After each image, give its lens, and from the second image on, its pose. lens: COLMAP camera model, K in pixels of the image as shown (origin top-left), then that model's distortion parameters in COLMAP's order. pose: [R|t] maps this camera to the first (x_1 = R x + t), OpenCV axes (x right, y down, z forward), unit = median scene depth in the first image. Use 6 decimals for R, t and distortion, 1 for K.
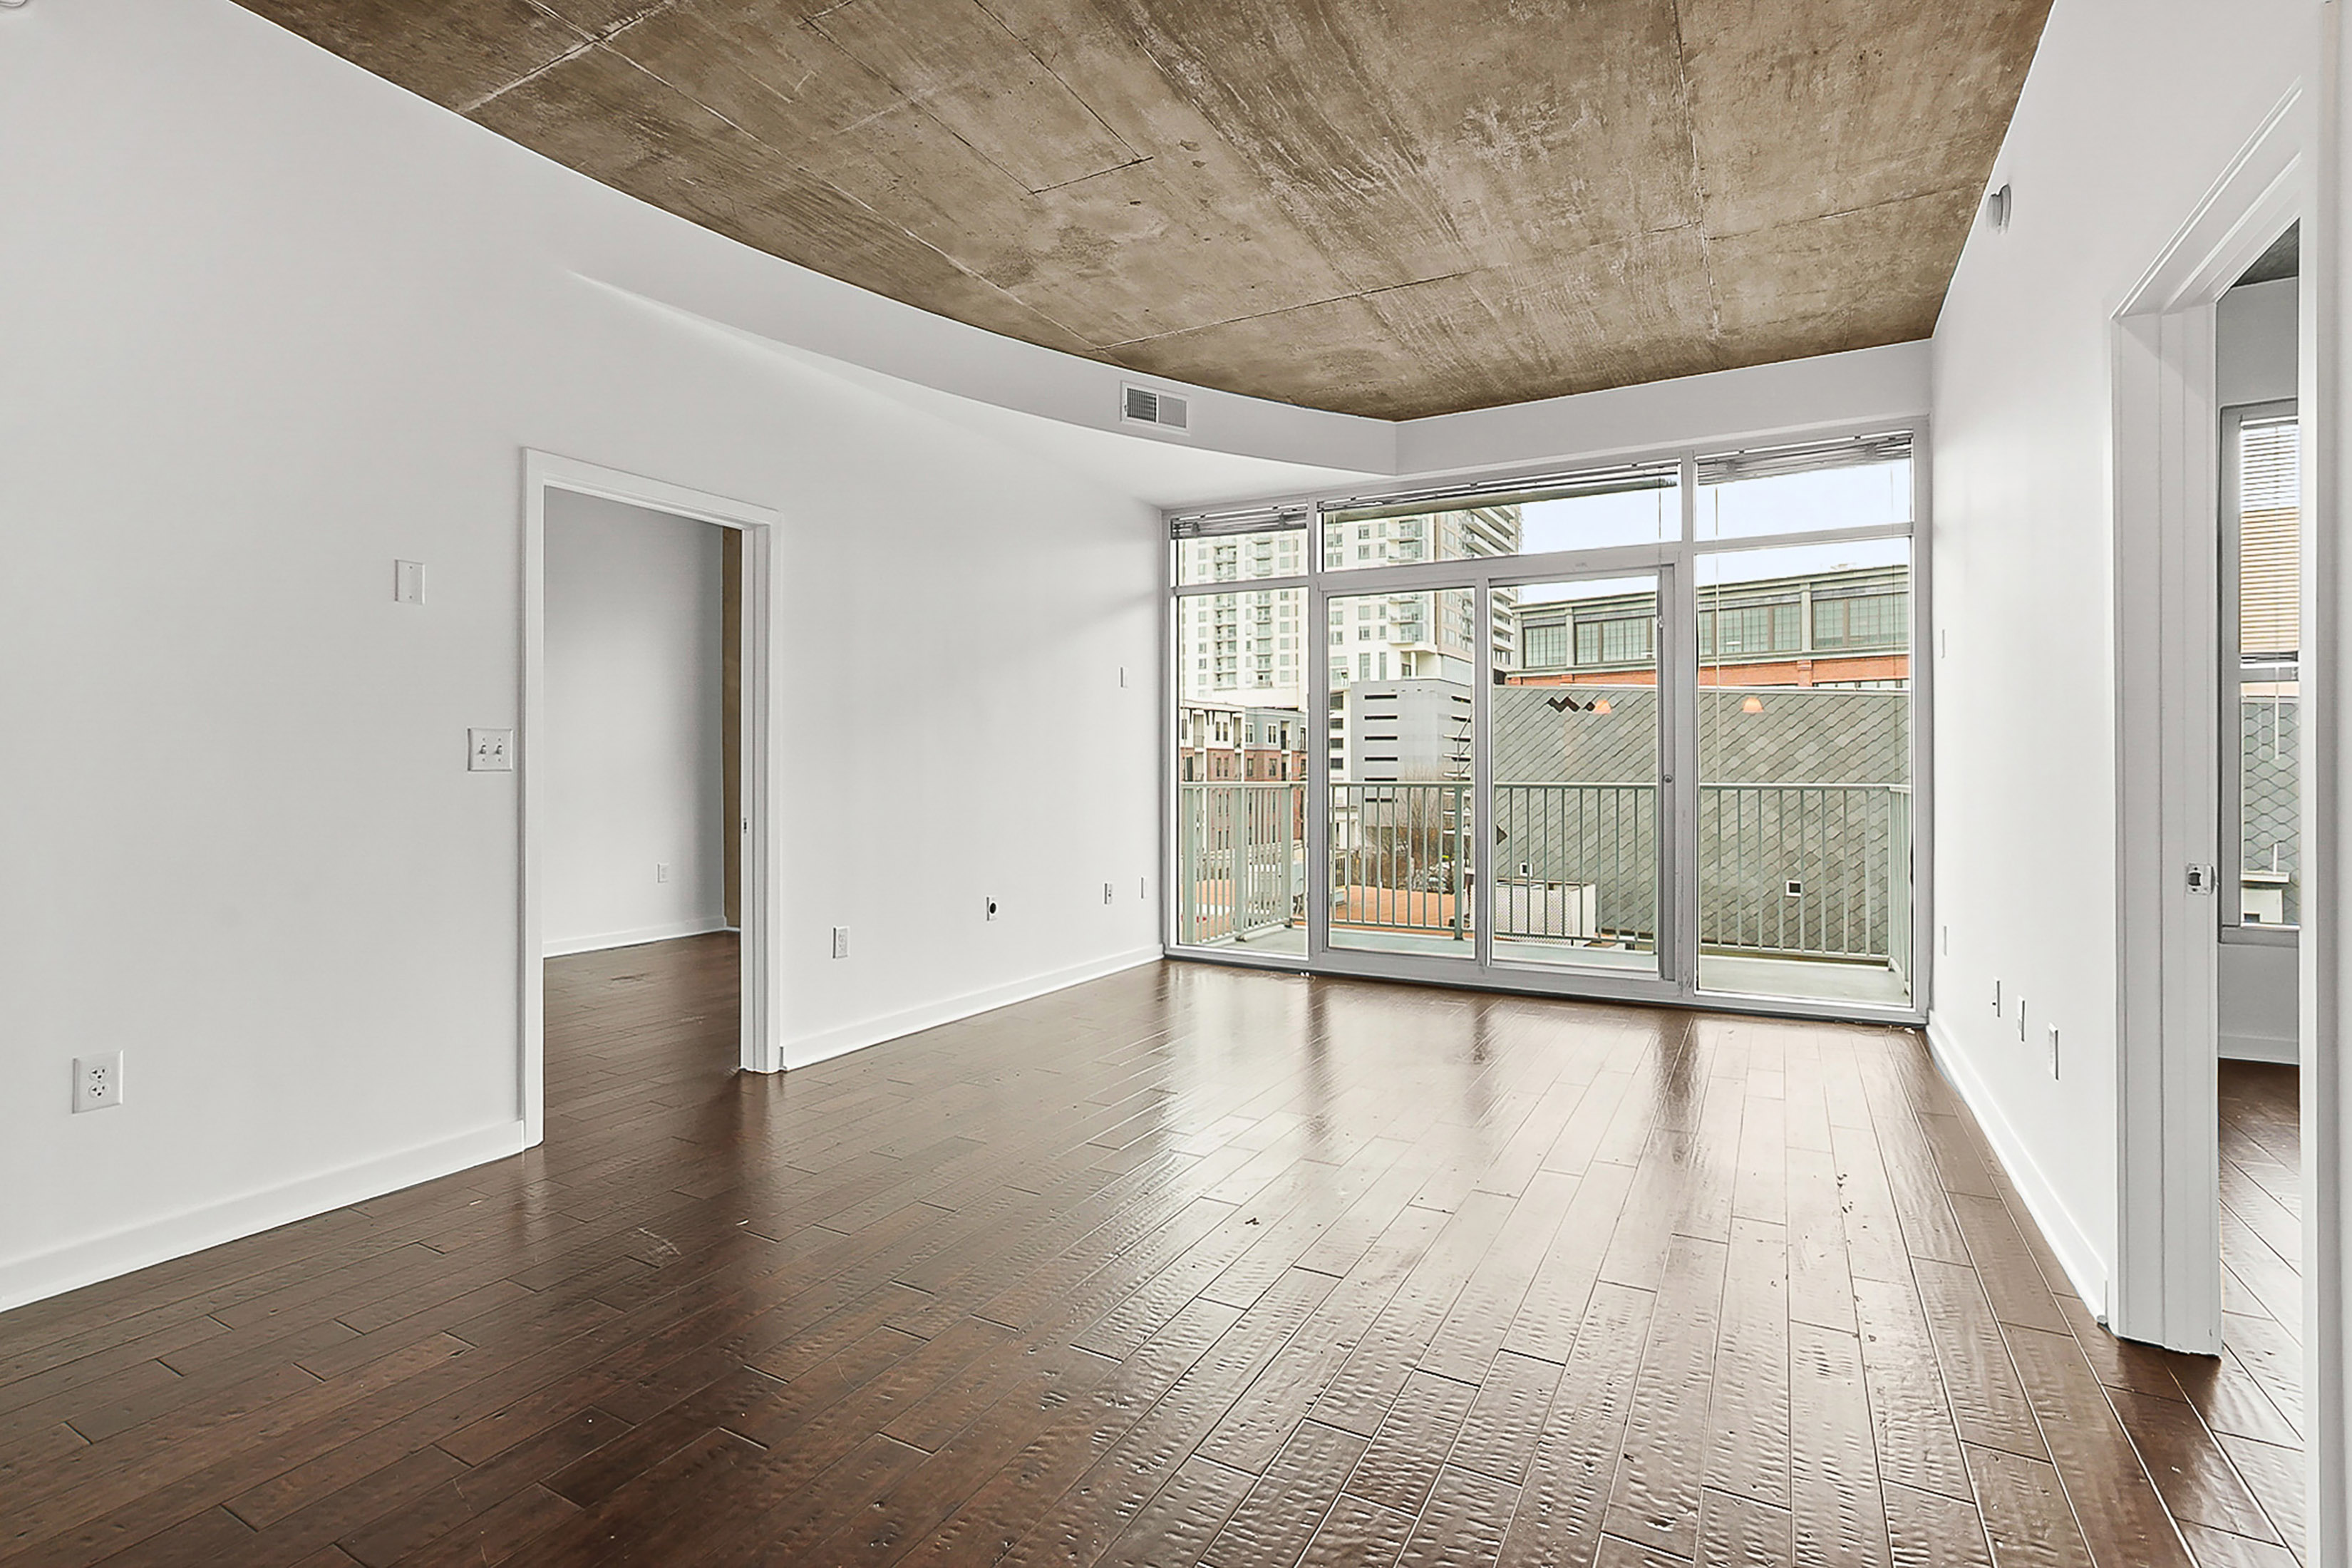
lens RADIAL K [[1102.0, 0, 1152.6], [0, 1102.0, 769.6], [0, 0, 1]] dist [-0.037471, 0.020863]
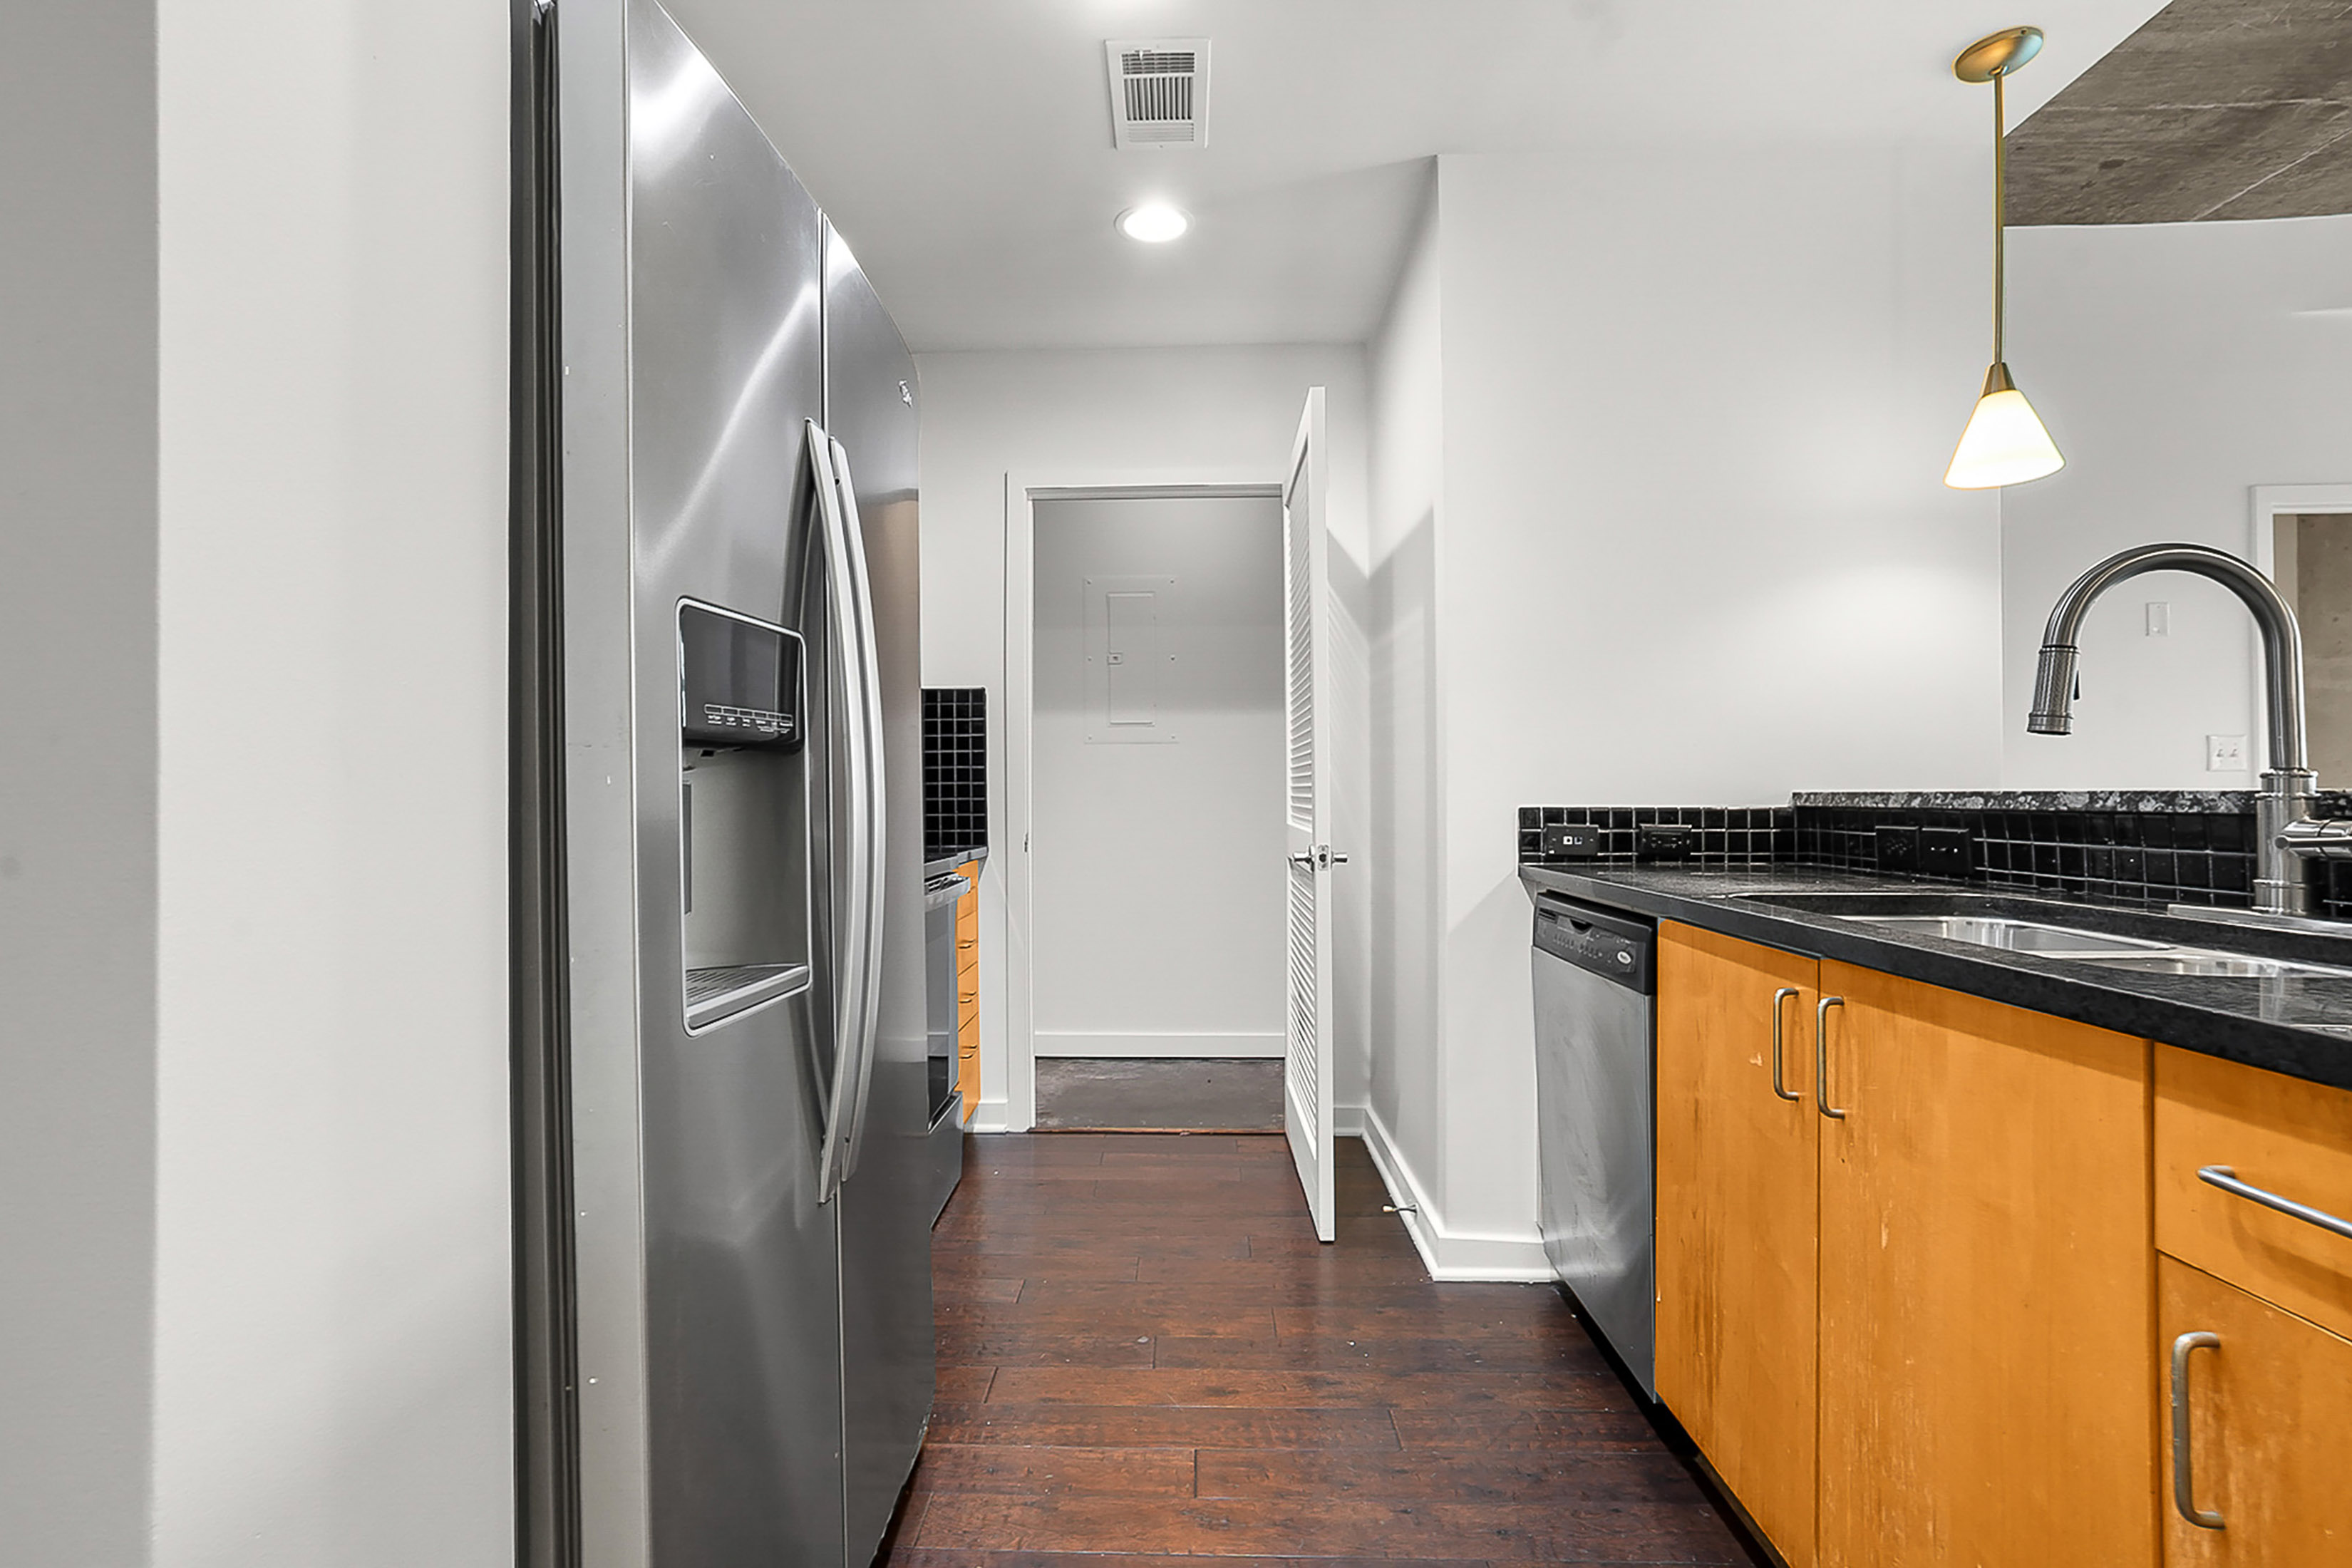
lens RADIAL K [[1102.0, 0, 1158.5], [0, 1102.0, 791.4], [0, 0, 1]] dist [-0.037471, 0.020863]
pose [[0.469271, -0.008242, -0.883016, -0.060126], [0.003653, 0.999966, -0.007392, 0.013985], [0.883047, 0.000243, 0.469285, -0.279590]]
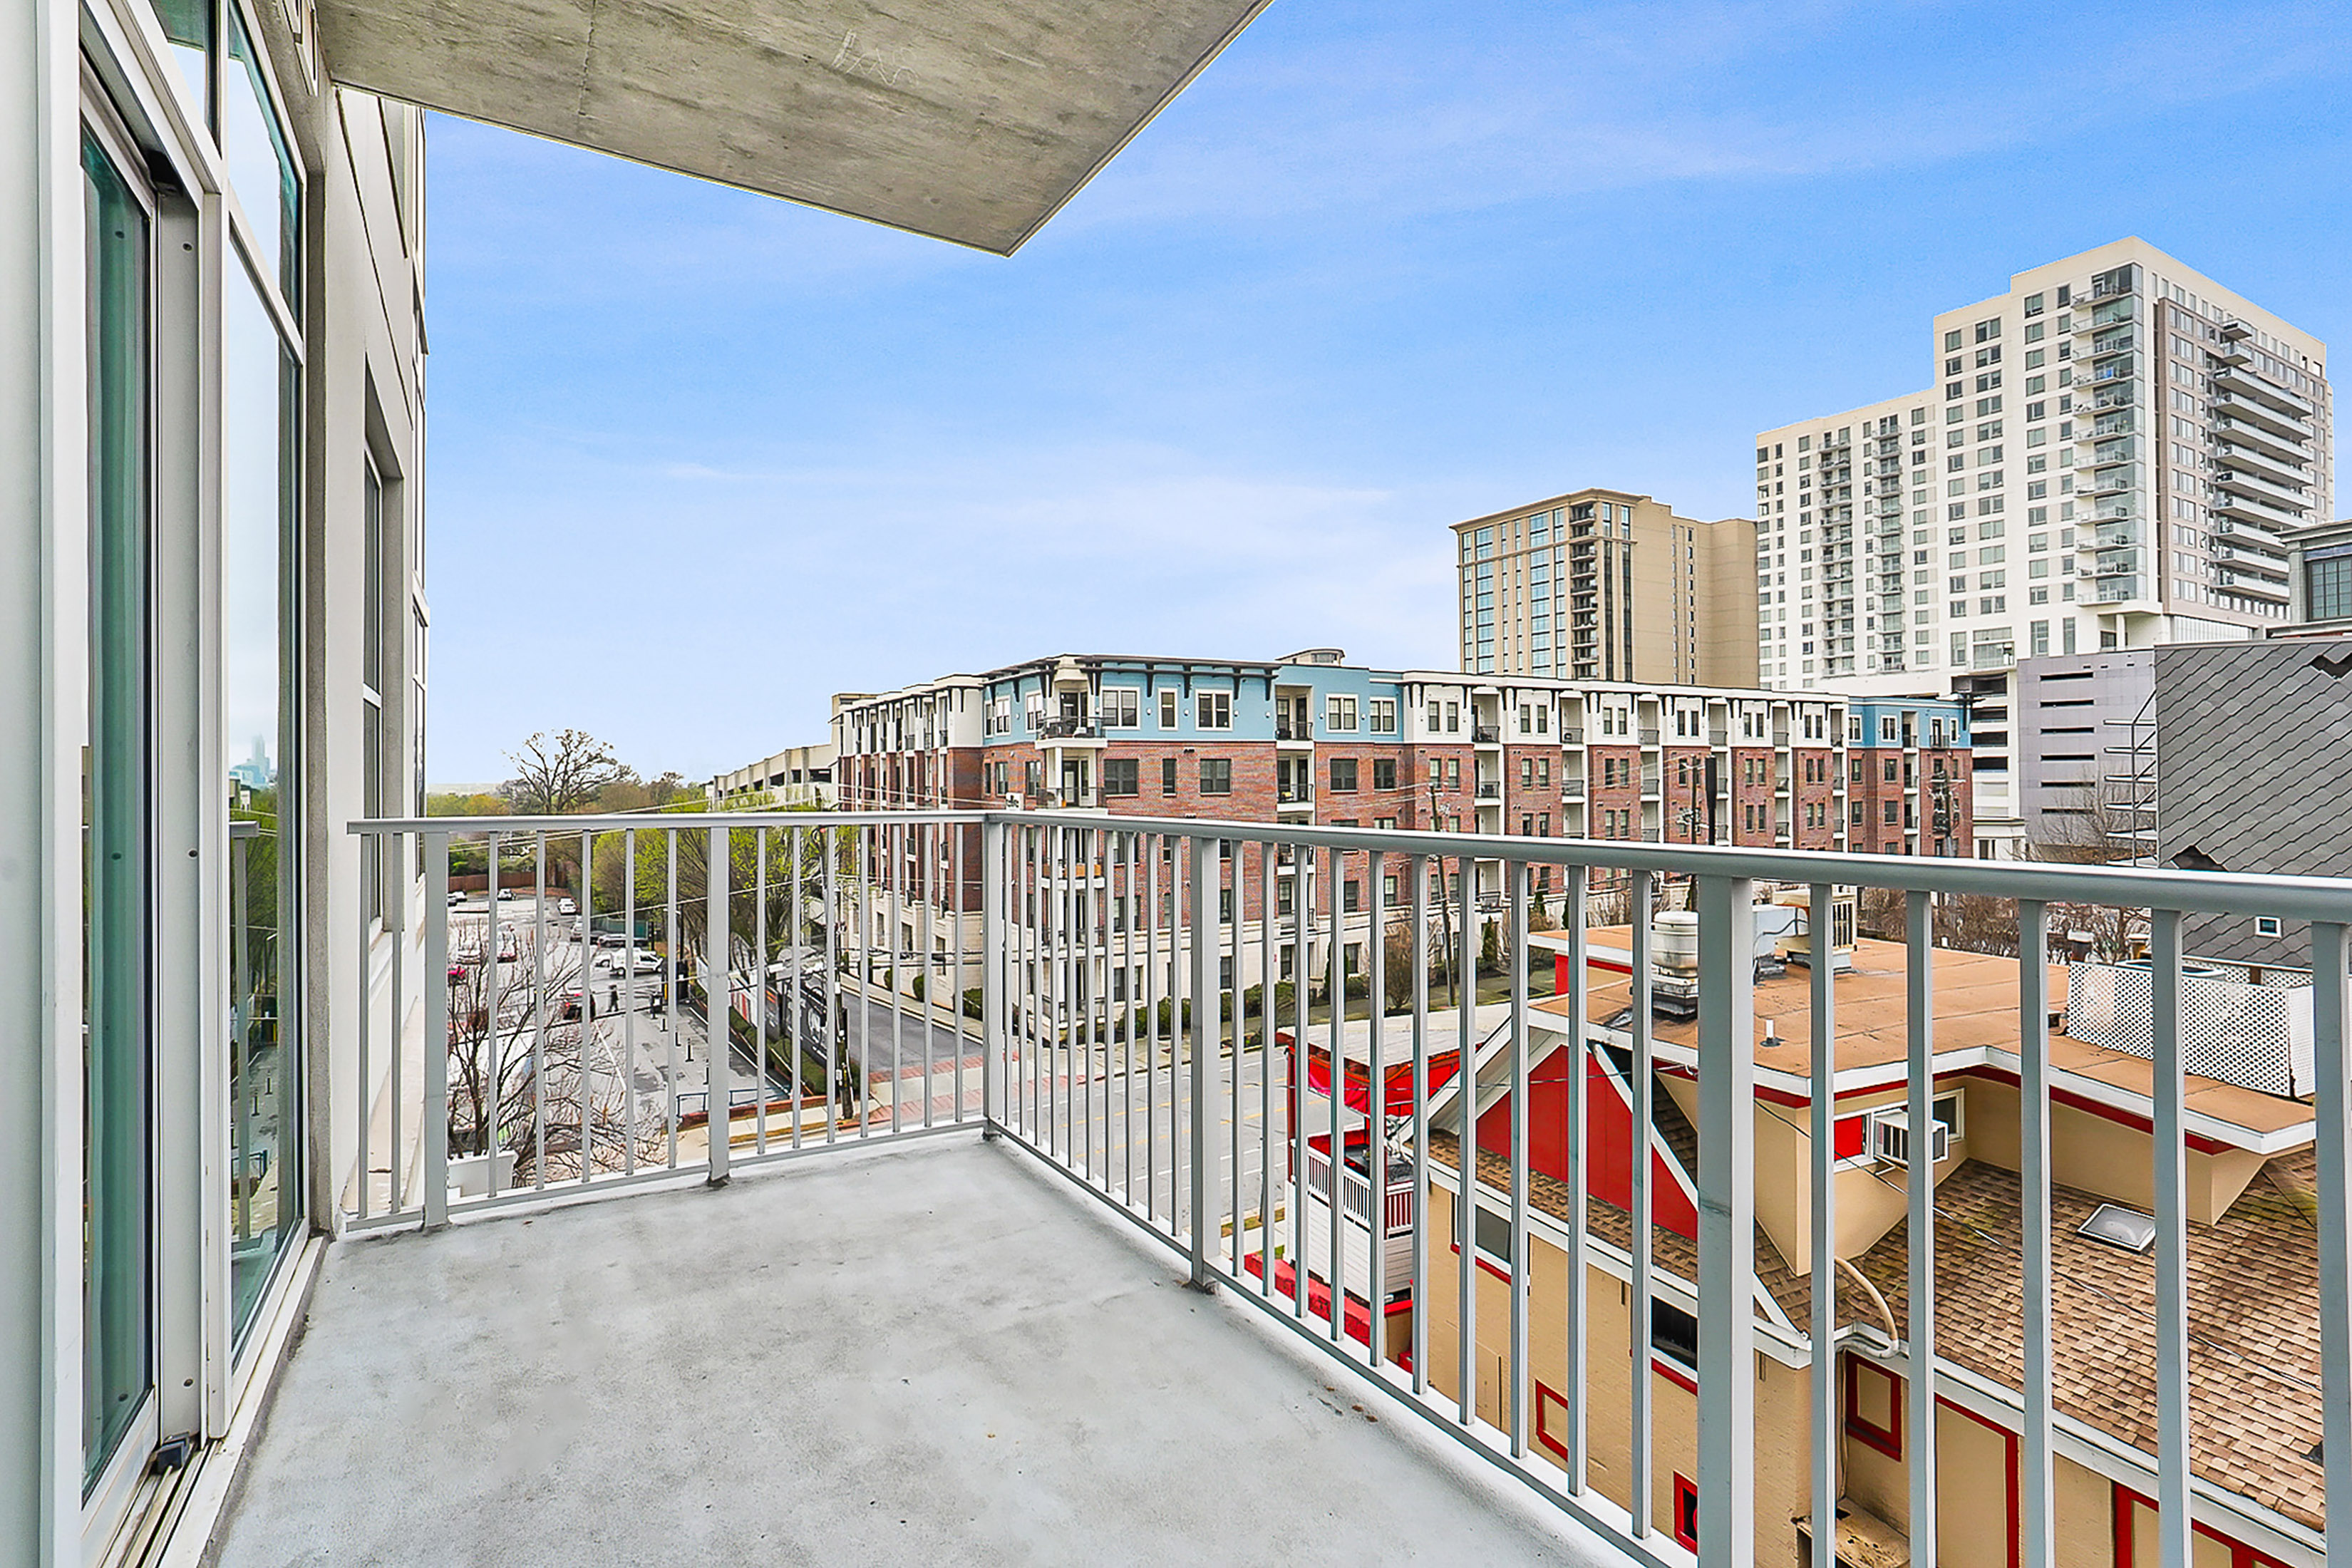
lens RADIAL K [[1102.0, 0, 1173.7], [0, 1102.0, 776.3], [0, 0, 1]] dist [-0.037471, 0.020863]
pose [[0.877681, -0.006765, -0.479197, 0.552374], [0.007022, 0.999975, -0.001257, -0.002144], [0.479193, -0.002261, 0.877706, 0.917397]]
